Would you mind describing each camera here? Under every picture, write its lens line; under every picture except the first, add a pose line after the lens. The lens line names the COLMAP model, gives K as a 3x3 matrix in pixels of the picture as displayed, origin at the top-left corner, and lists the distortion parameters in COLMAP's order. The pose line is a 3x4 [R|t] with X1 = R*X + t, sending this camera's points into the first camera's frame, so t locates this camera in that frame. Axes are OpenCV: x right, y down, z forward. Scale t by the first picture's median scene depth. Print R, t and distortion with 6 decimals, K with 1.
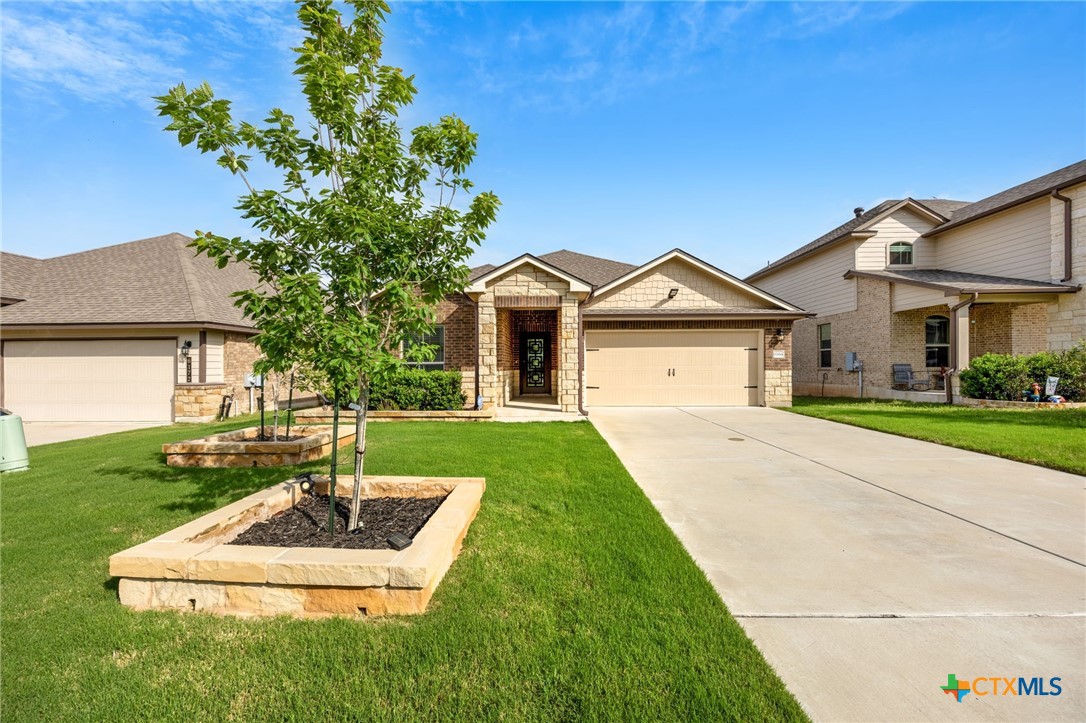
lens RADIAL K [[435.2, 0, 536.5], [0, 435.2, 363.3], [0, 0, 1]] dist [0.000795, -0.001567]
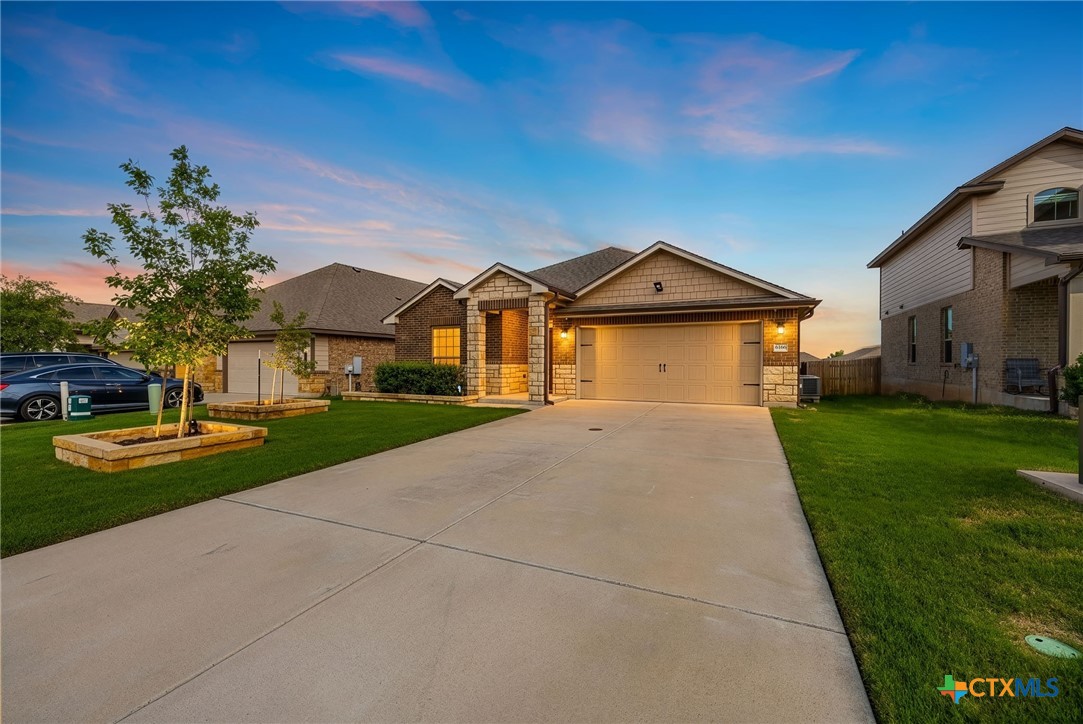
lens RADIAL K [[434.0, 0, 529.8], [0, 434.0, 364.1], [0, 0, 1]] dist [0.000795, -0.001567]
pose [[0.911124, 0.006979, -0.412074, 0.446262], [-0.000307, 0.999868, 0.016255, -0.000776], [0.412133, -0.014683, 0.911005, -0.018948]]
